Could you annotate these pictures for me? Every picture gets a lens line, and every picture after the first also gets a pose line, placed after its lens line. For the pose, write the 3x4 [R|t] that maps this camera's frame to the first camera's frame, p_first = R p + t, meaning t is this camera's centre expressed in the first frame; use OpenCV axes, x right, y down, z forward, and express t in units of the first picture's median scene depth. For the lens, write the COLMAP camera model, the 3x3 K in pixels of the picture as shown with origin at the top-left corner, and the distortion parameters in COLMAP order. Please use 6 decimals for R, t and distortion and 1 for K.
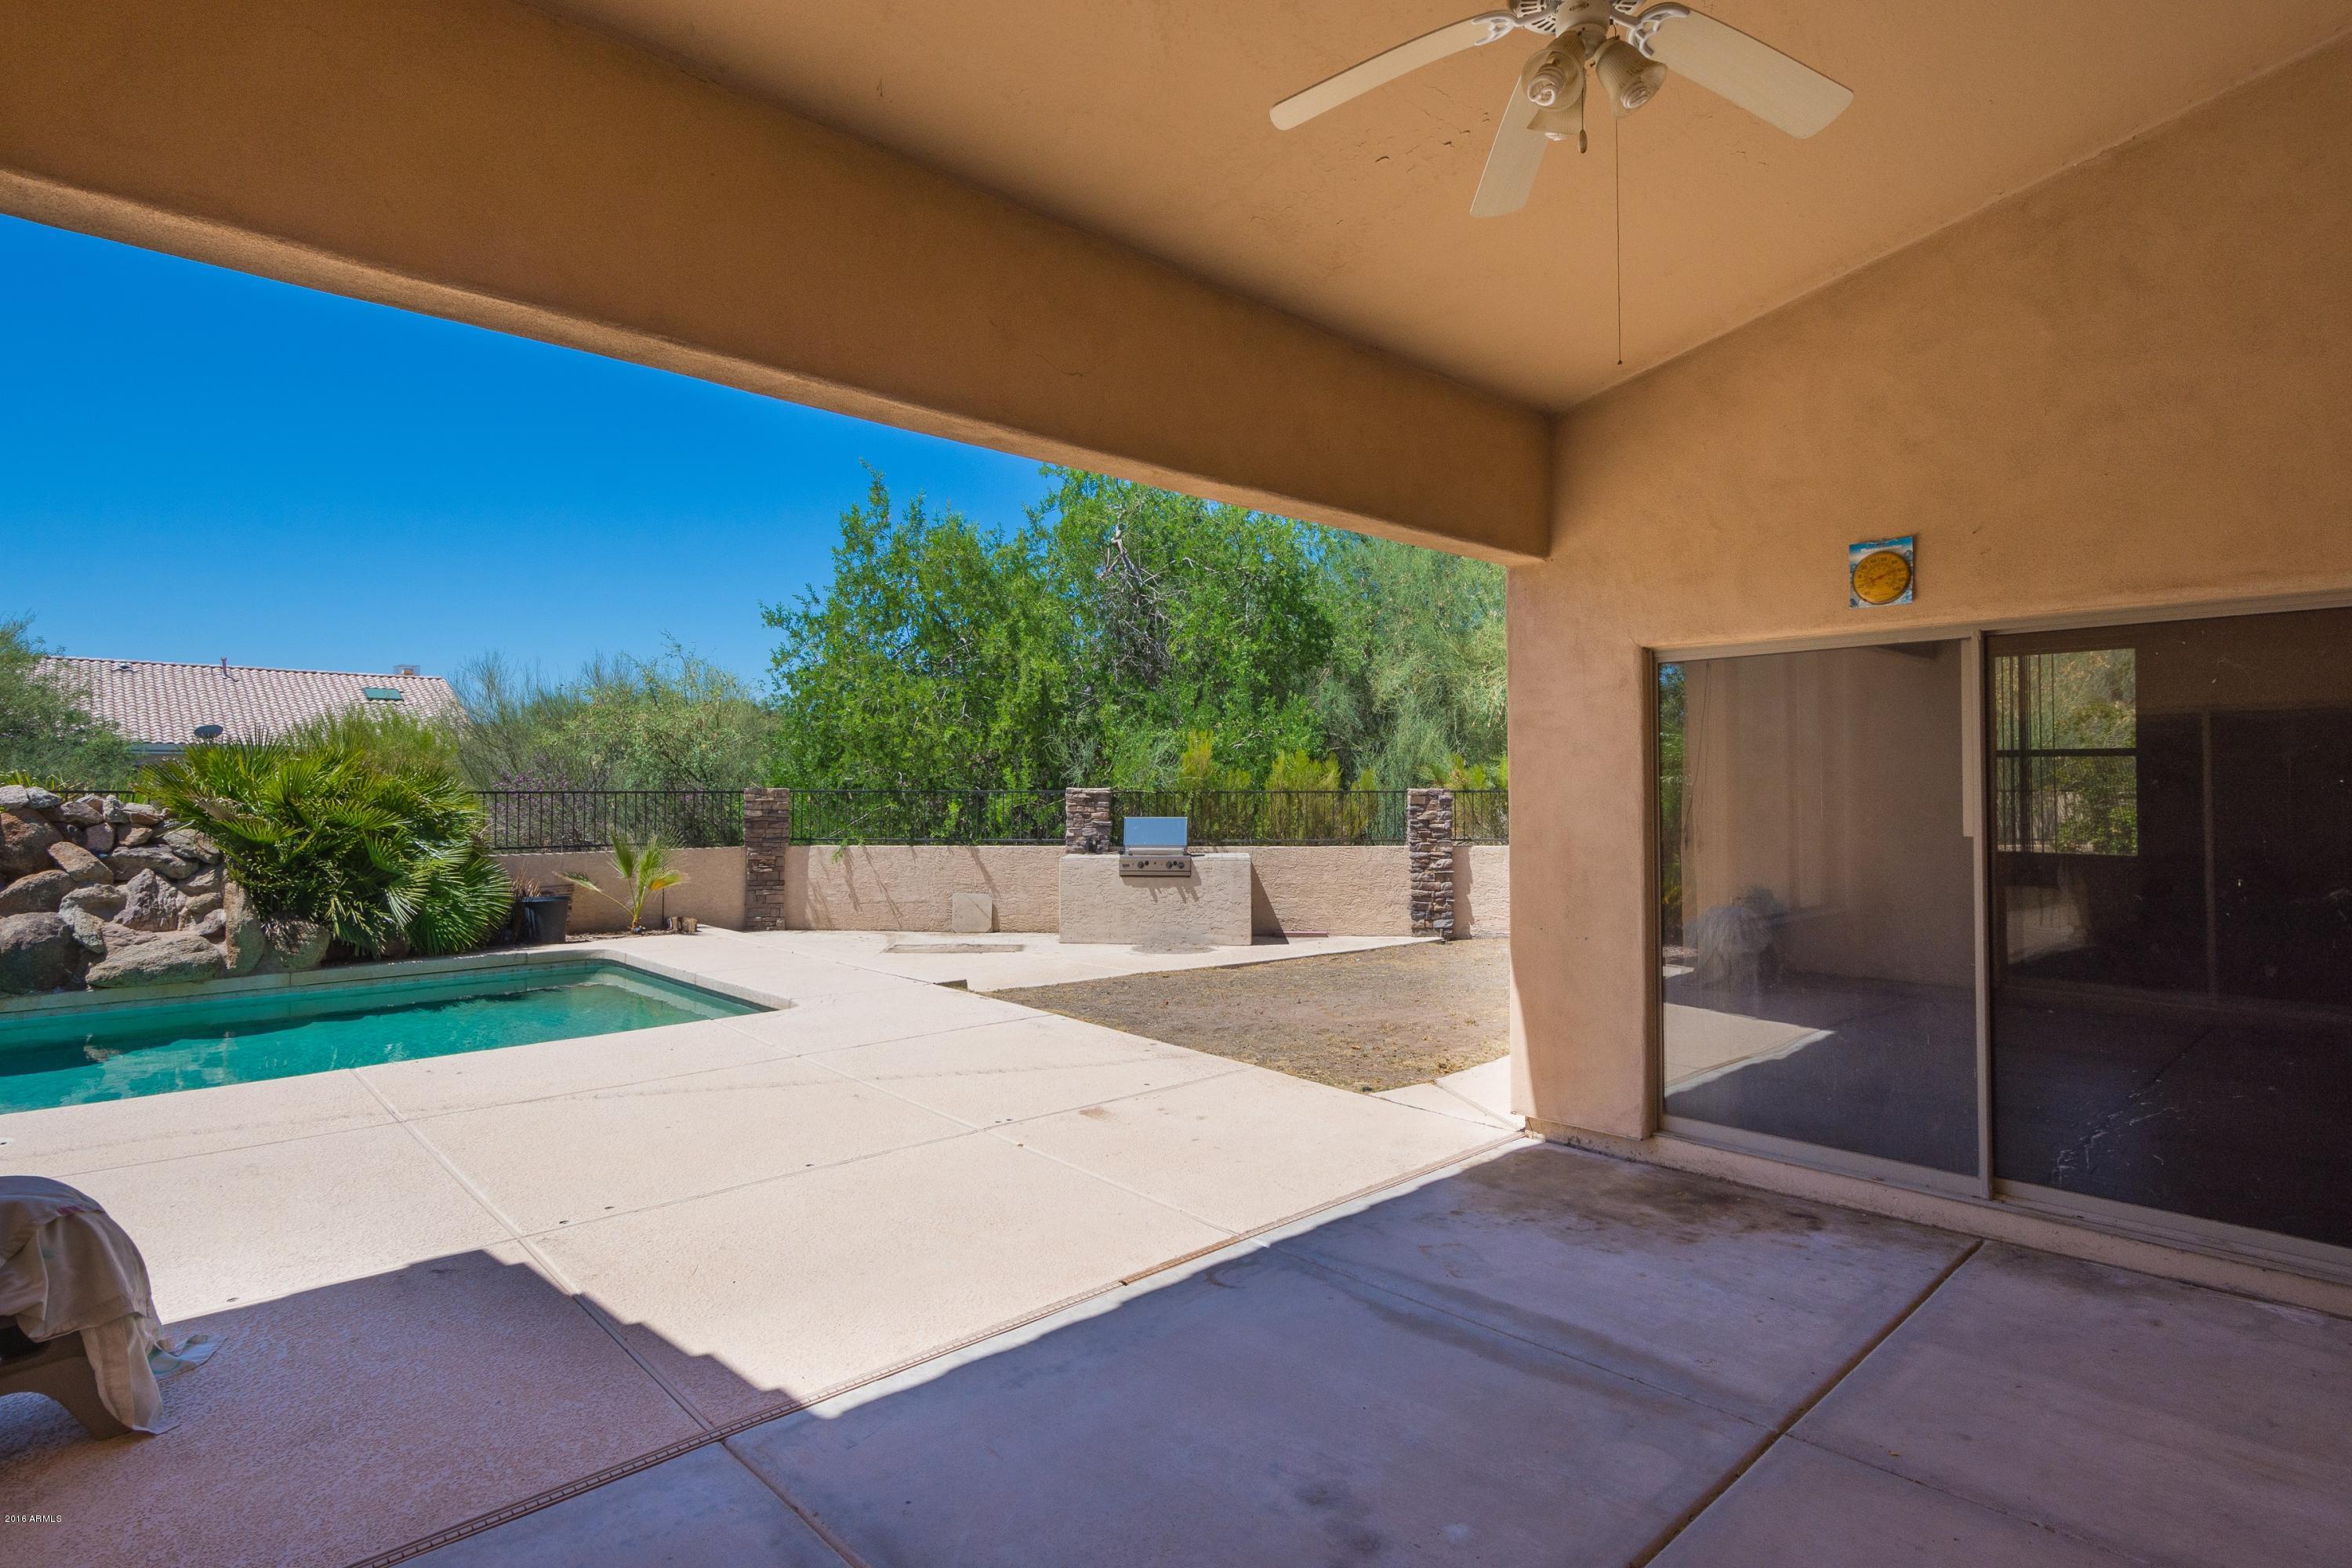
lens RADIAL K [[1182.4, 0, 1181.5], [0, 1182.4, 774.8], [0, 0, 1]] dist [0.002419, 0.000011]
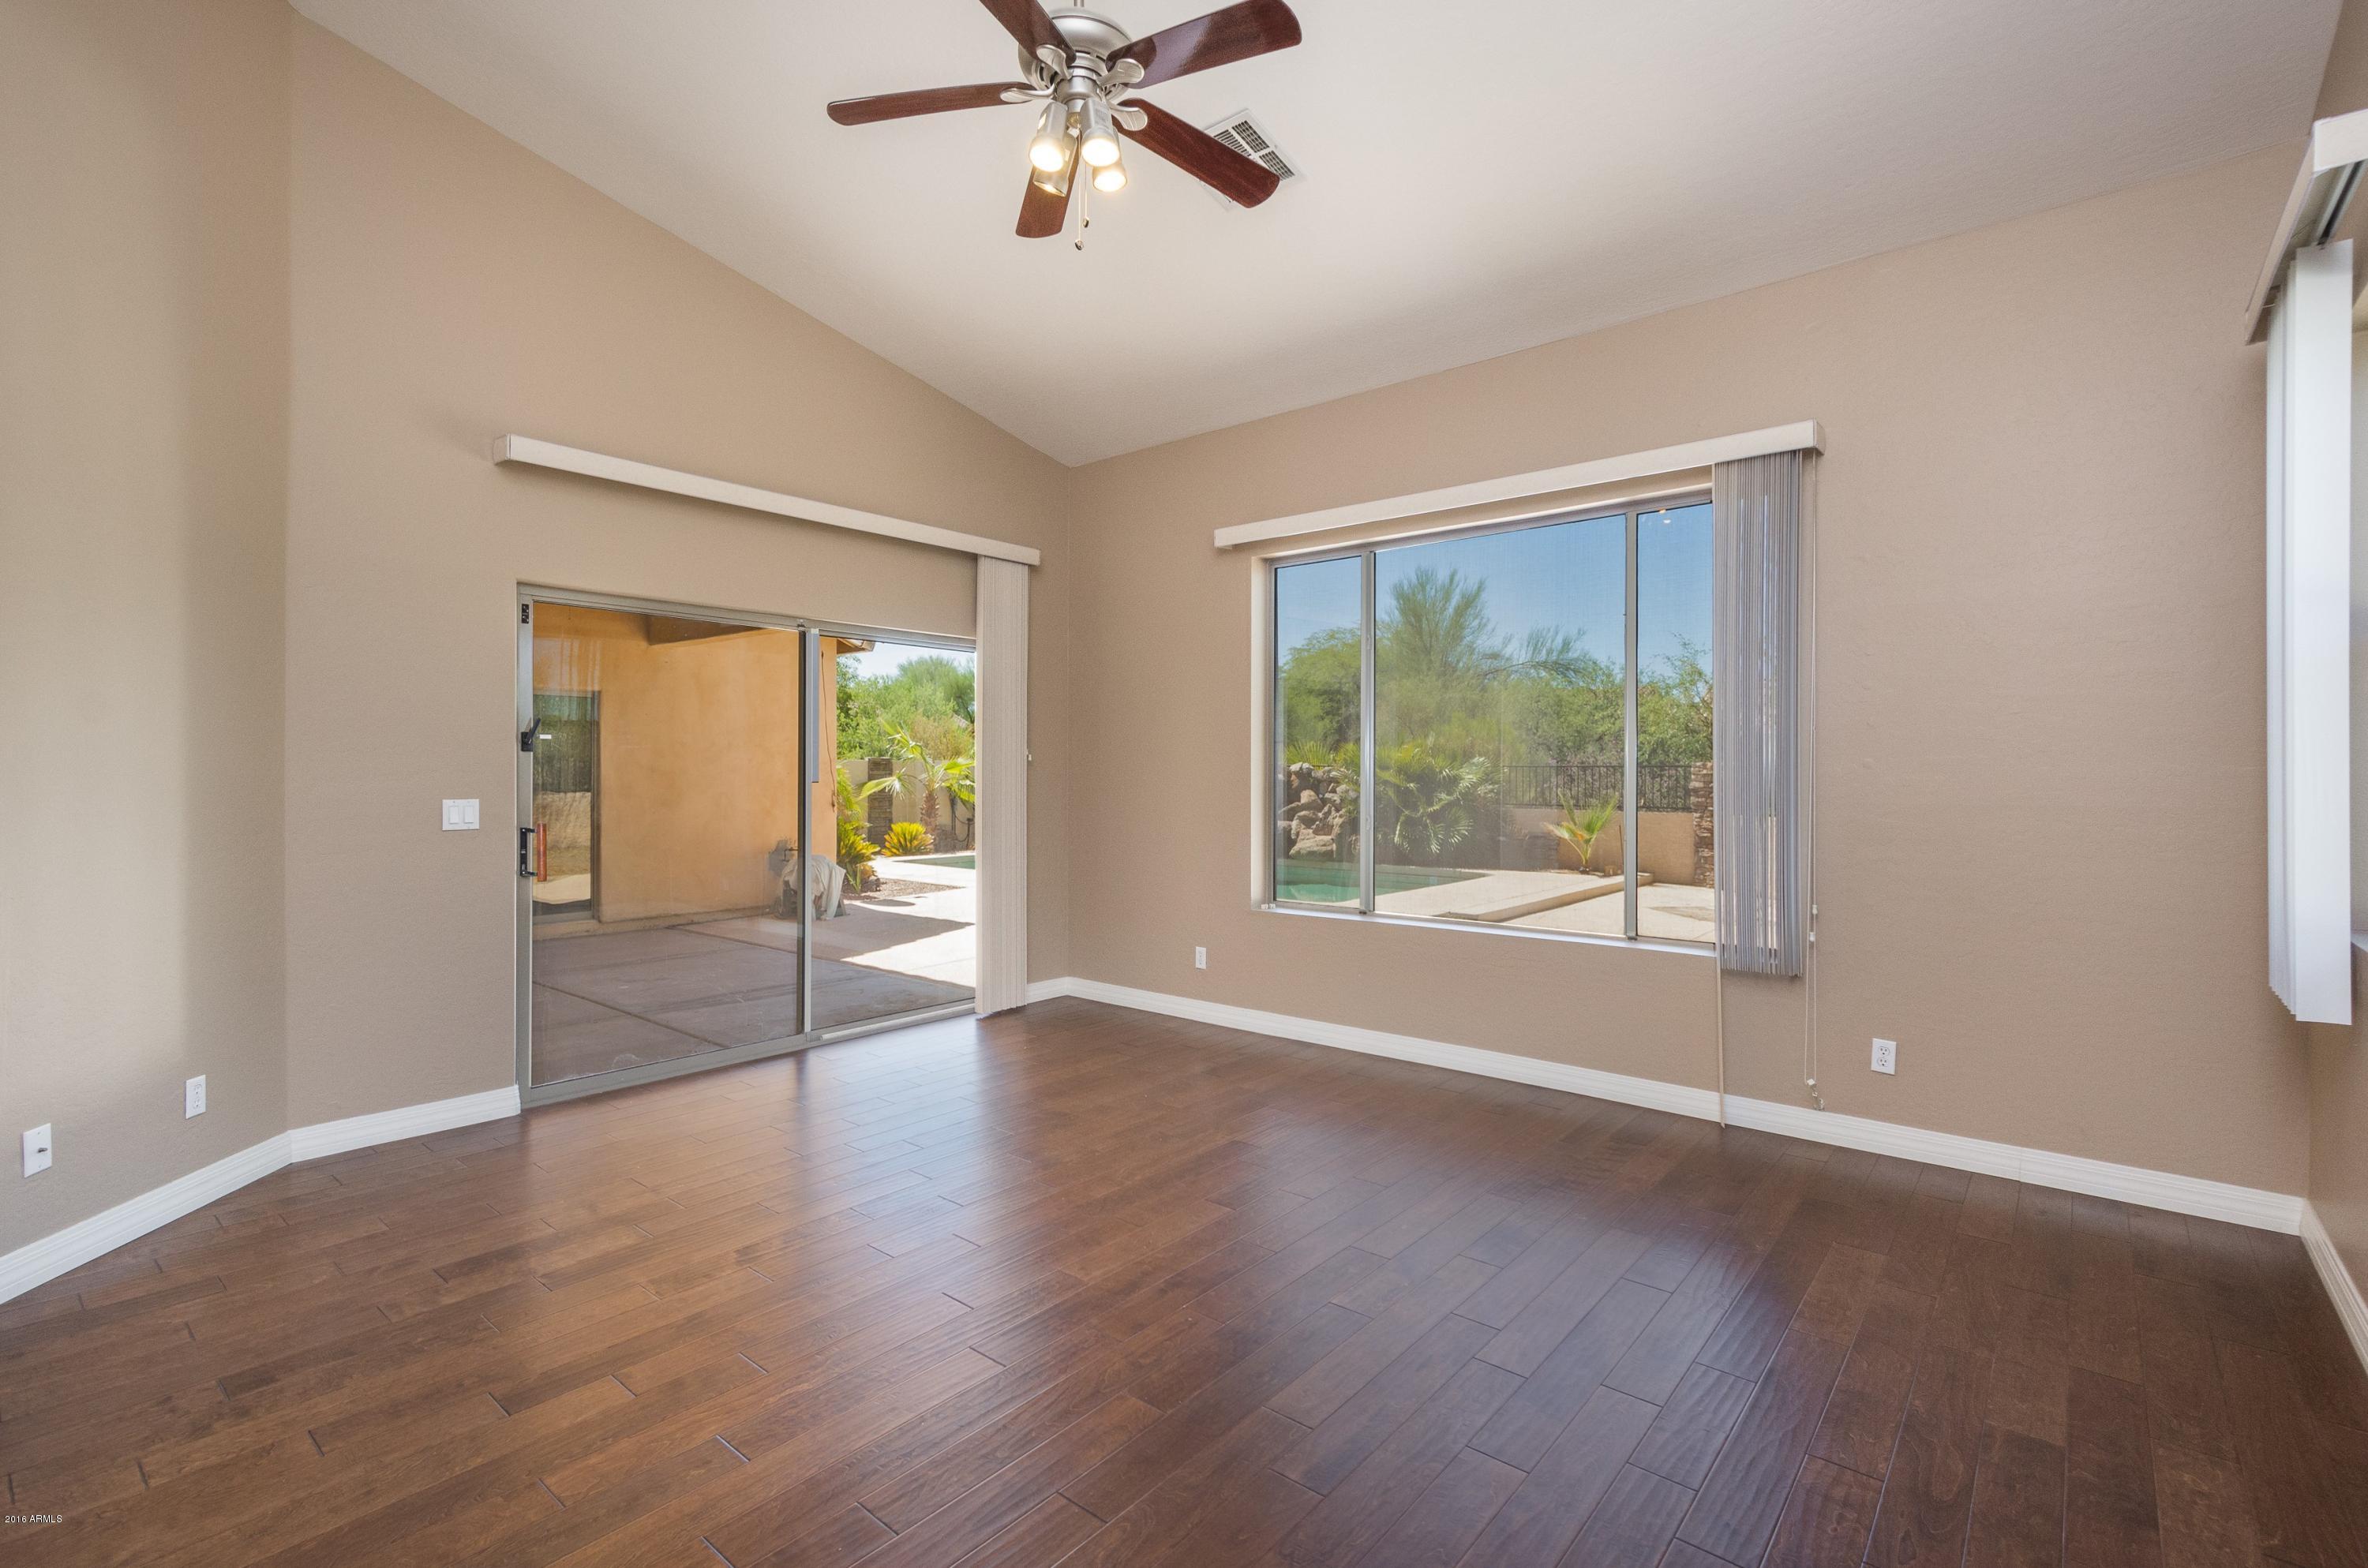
lens RADIAL K [[1052.8, 0, 1168.7], [0, 1052.8, 734.1], [0, 0, 1]] dist [-0.000276, 0.000091]
pose [[0.095111, -0.027598, -0.995084, 0.644232], [0.014187, 0.999552, -0.026366, 0.003132], [0.995366, -0.011610, 0.095460, 0.412310]]
